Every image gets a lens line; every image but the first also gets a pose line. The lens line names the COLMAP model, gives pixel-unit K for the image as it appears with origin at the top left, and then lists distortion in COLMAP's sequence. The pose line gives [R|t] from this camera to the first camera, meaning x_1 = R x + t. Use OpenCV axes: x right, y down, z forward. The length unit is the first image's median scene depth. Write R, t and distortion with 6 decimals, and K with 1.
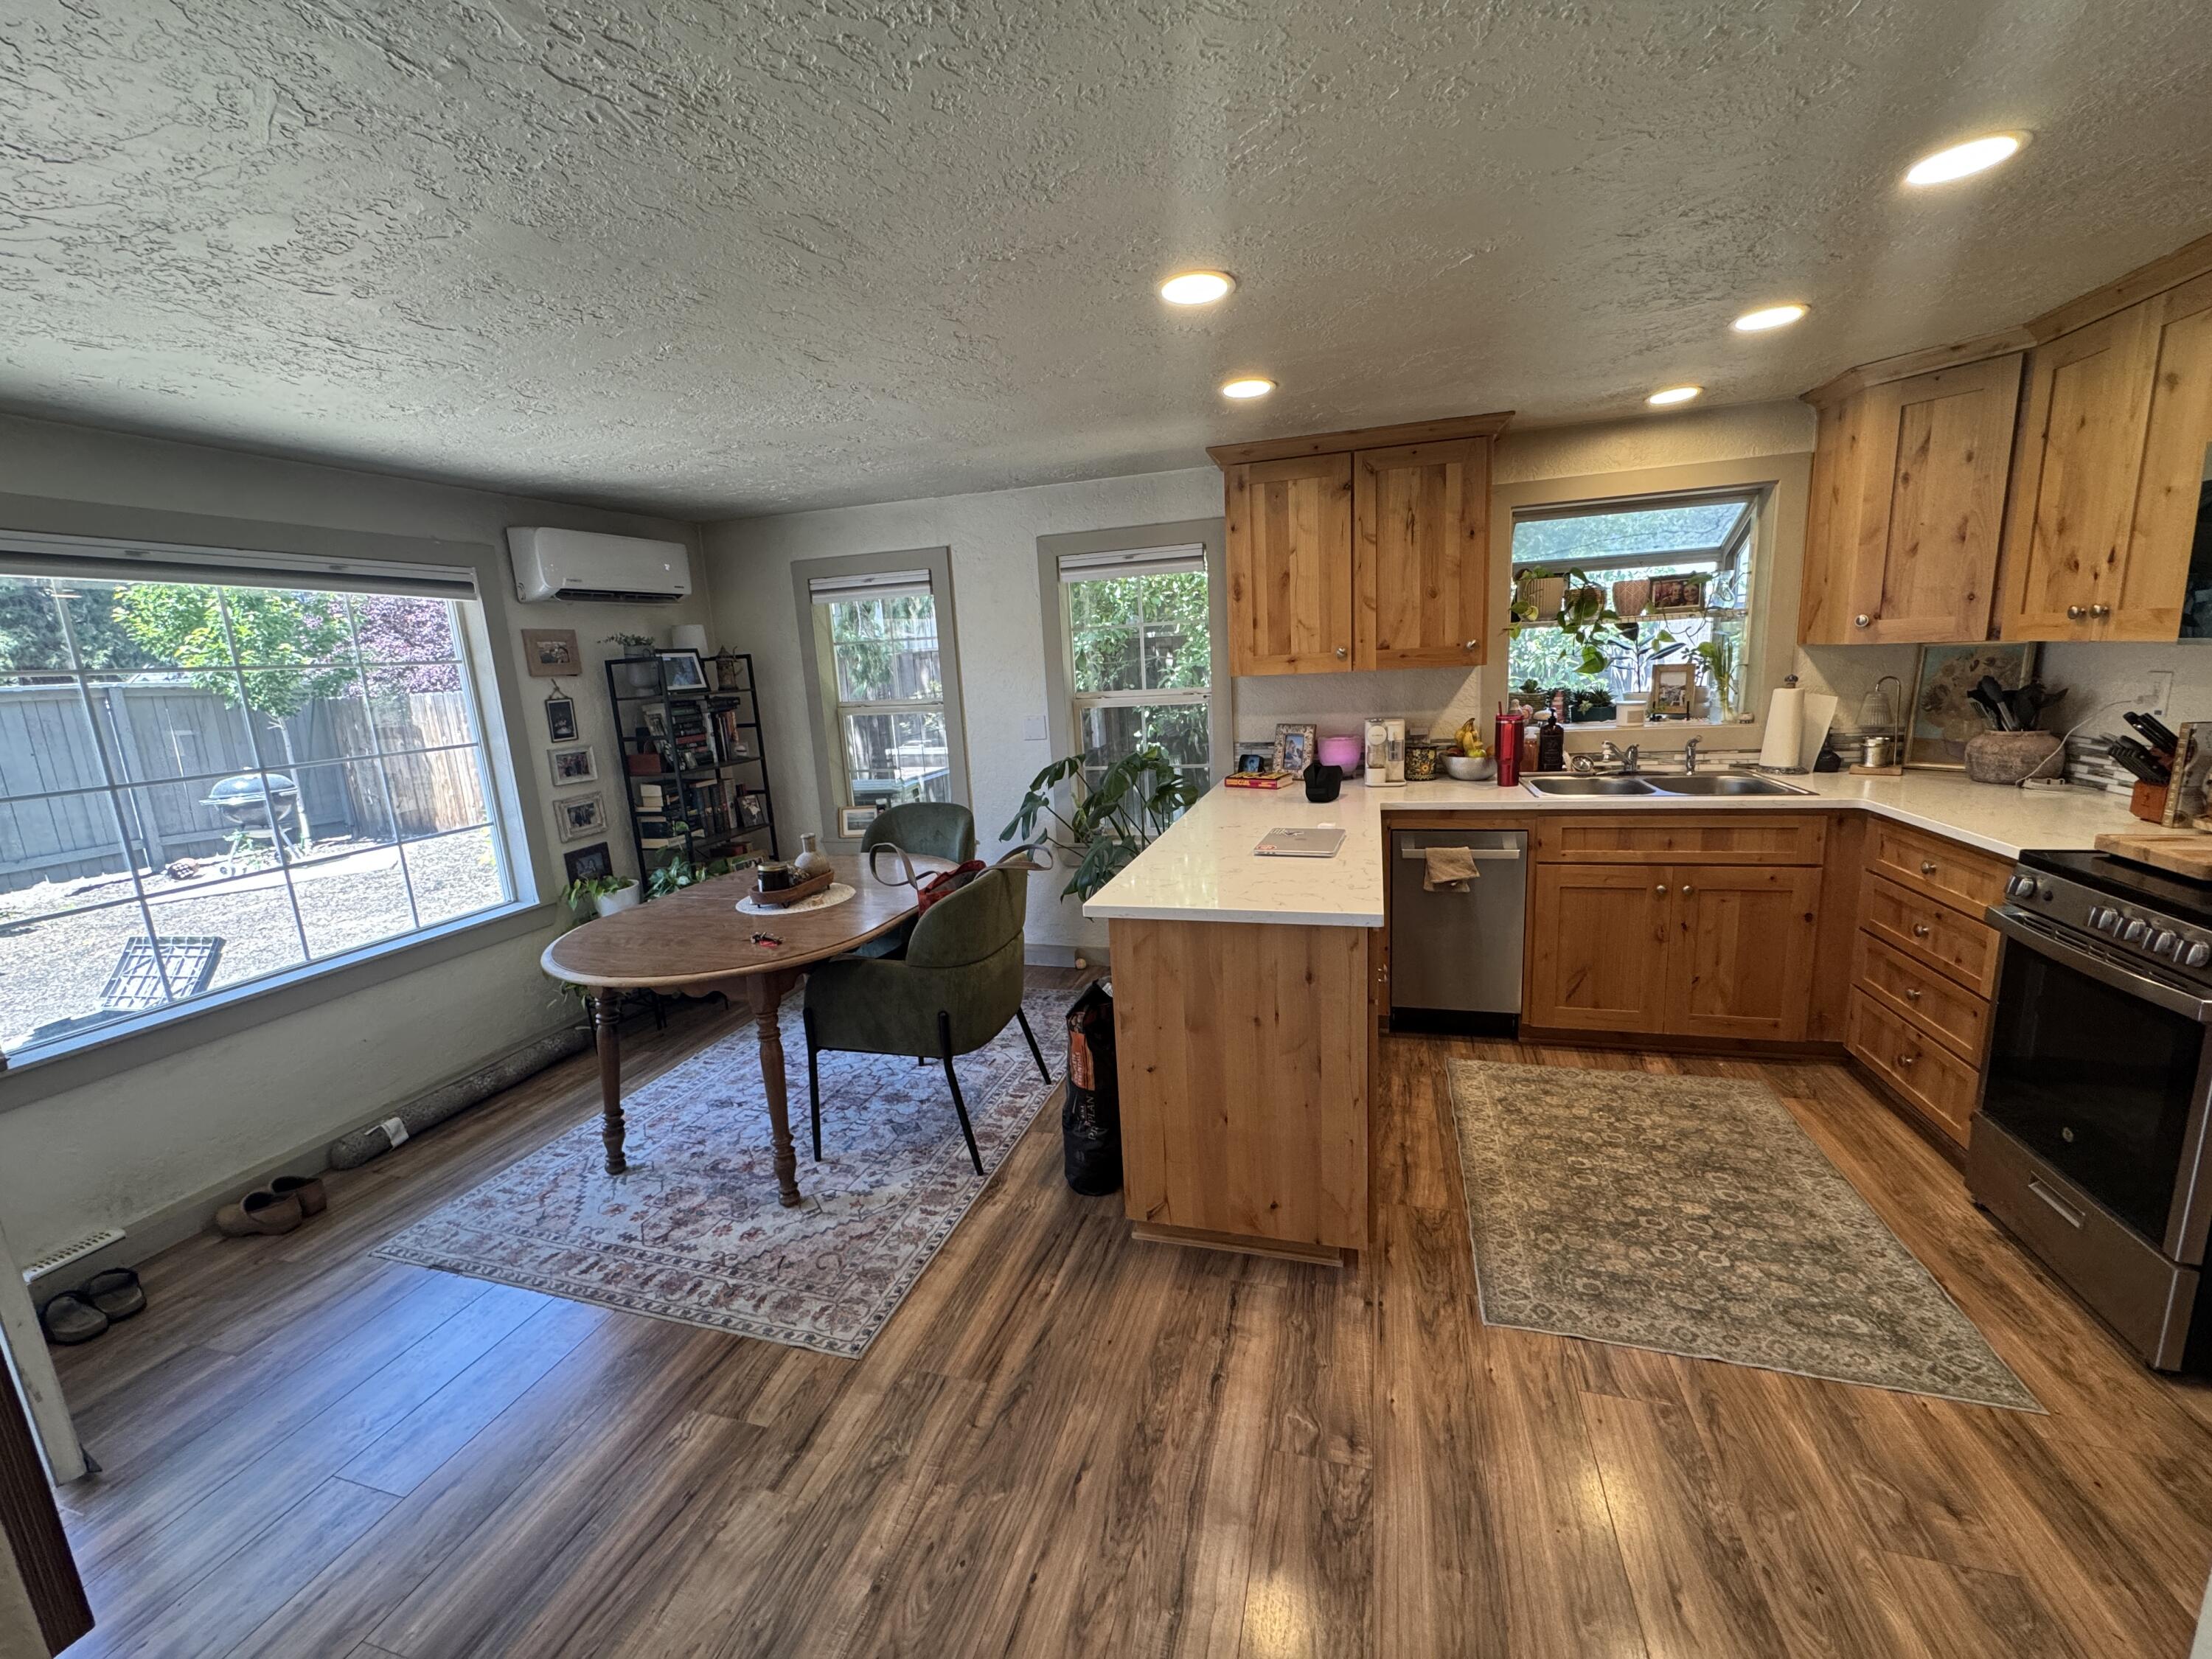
lens RADIAL K [[880.7, 0, 1111.0], [0, 880.7, 825.9], [0, 0, 1]] dist [-0.001829, -0.000488]
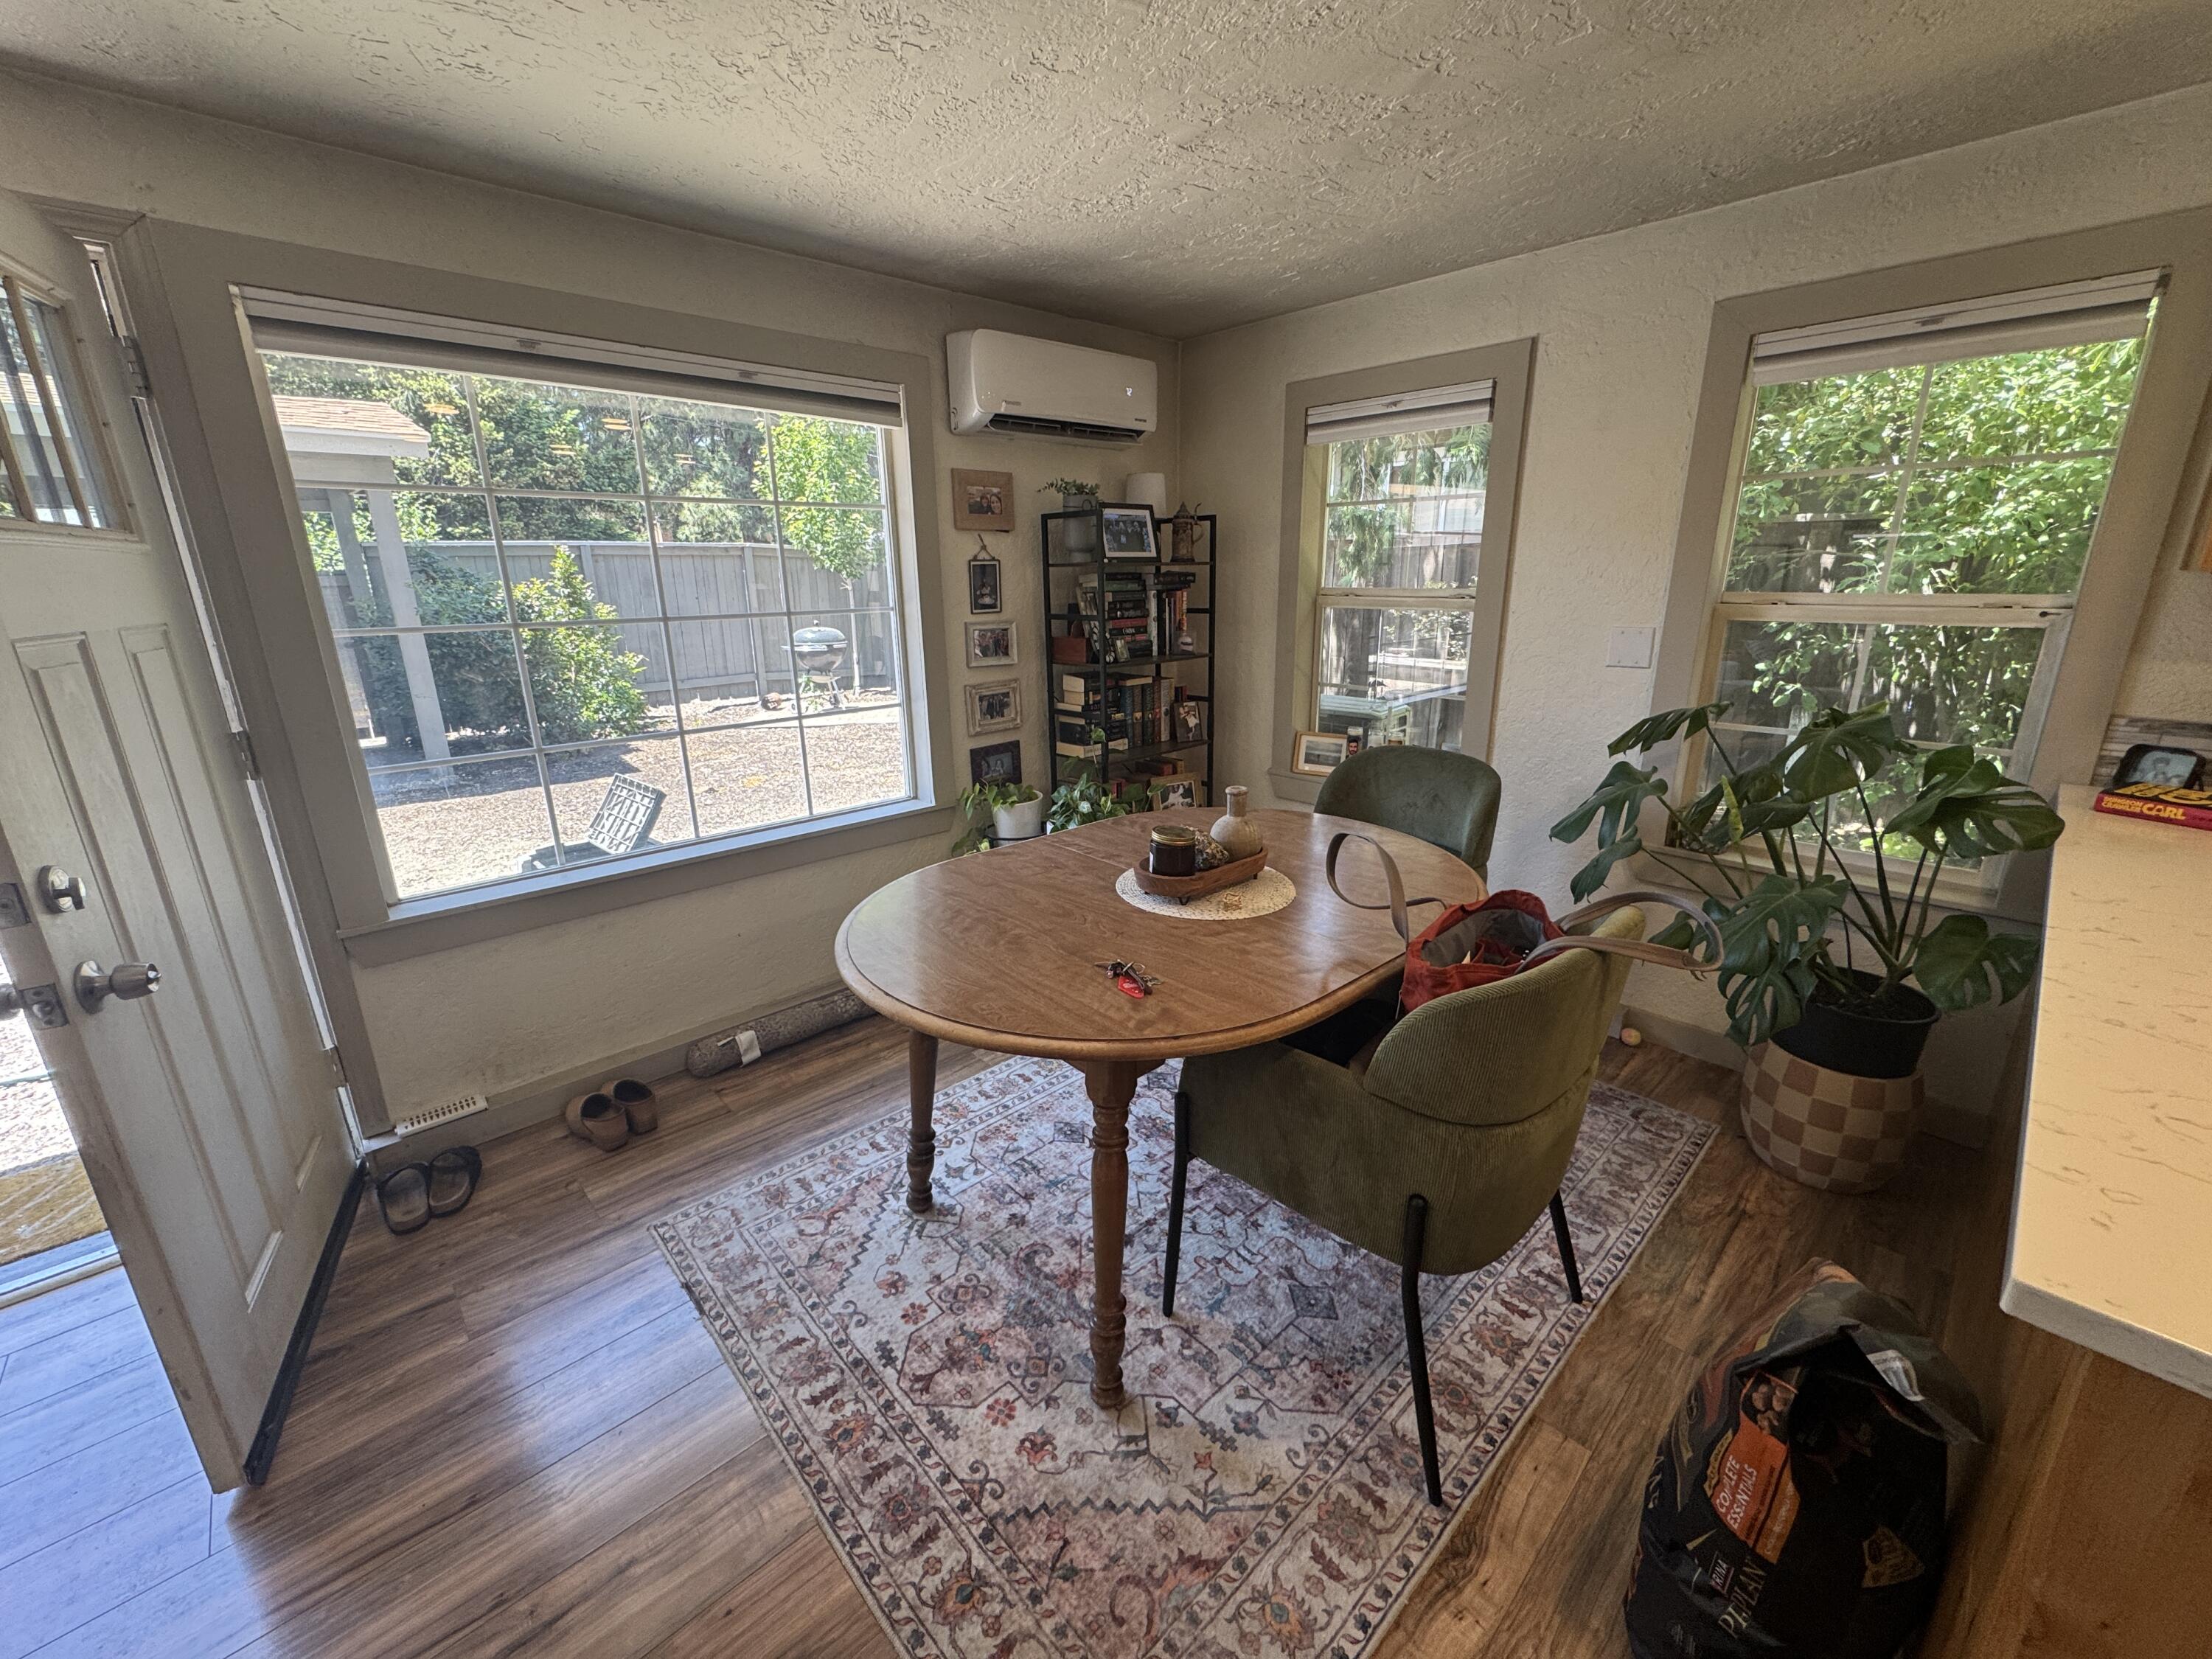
lens RADIAL K [[880.7, 0, 1107.9], [0, 880.7, 824.3], [0, 0, 1]] dist [-0.001829, -0.000488]
pose [[0.862549, 0.182744, -0.471820, -0.124162], [-0.131551, 0.981426, 0.139631, -0.040753], [0.488573, -0.058370, 0.870568, 0.410320]]
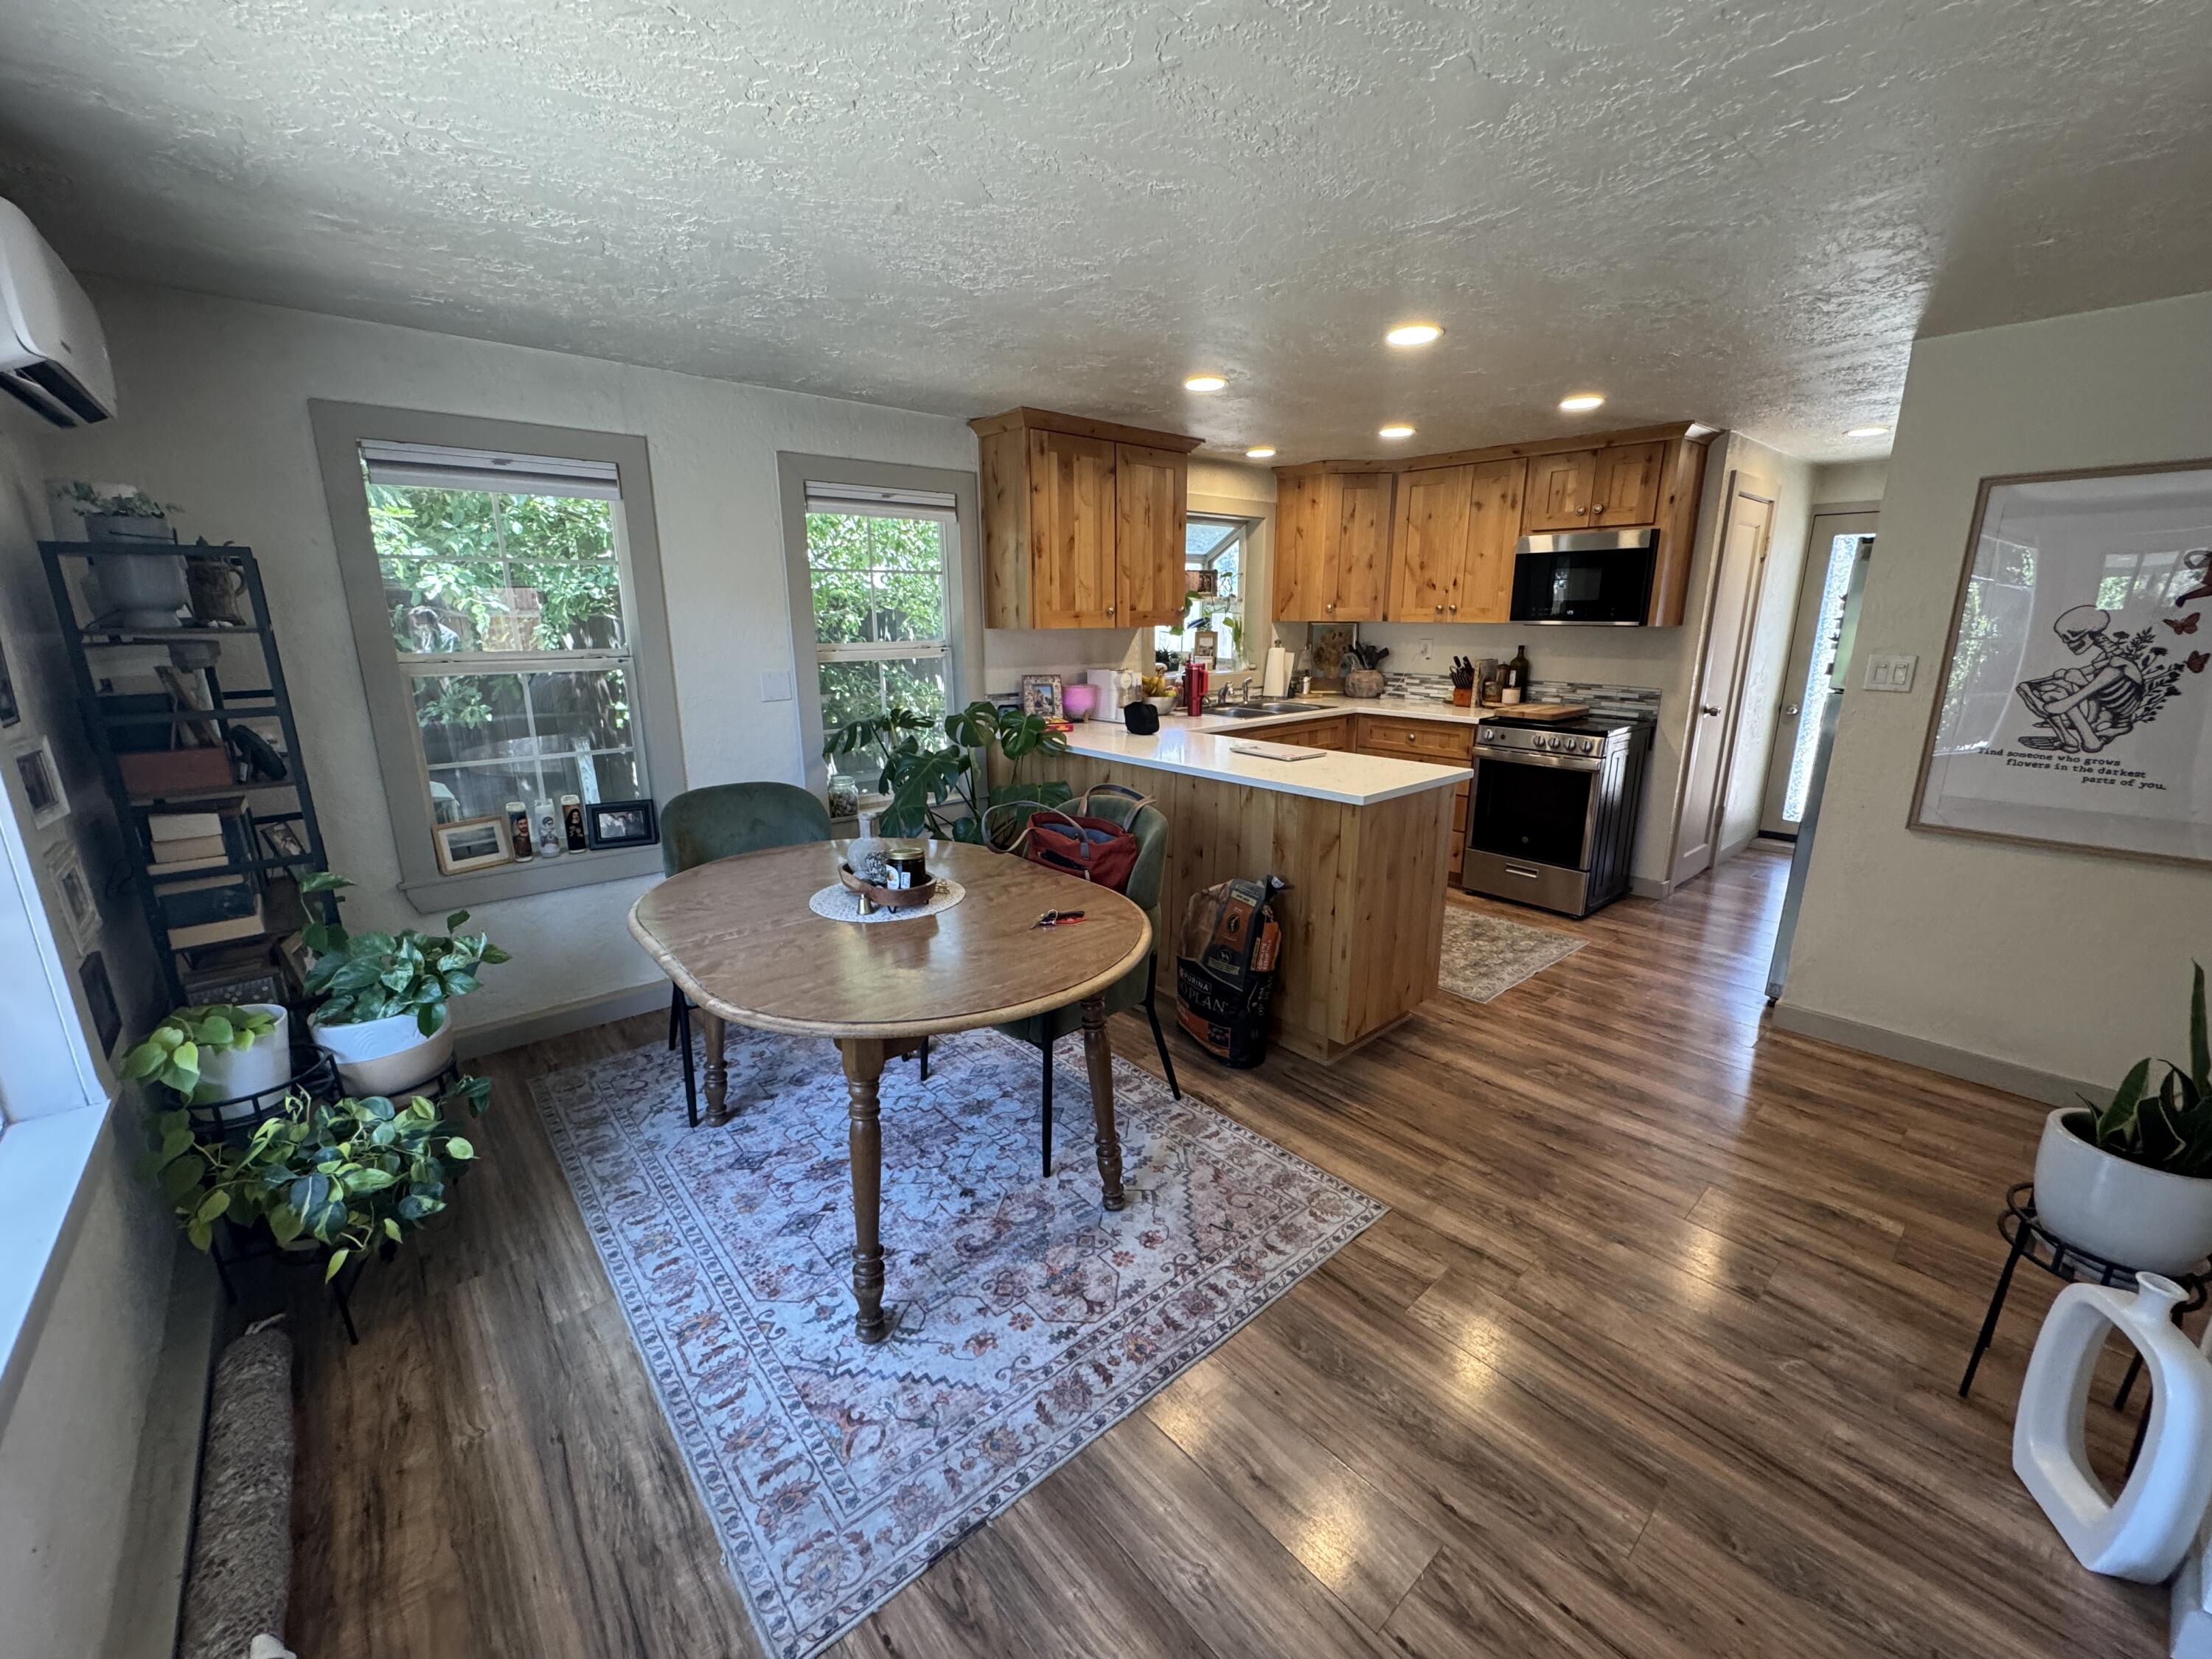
lens RADIAL K [[880.7, 0, 1112.6], [0, 880.7, 823.4], [0, 0, 1]] dist [-0.001829, -0.000488]
pose [[0.530976, -0.146561, 0.834616, -0.869108], [0.134453, 0.987024, 0.087786, -0.020741], [-0.836652, 0.065604, 0.543791, 0.418133]]
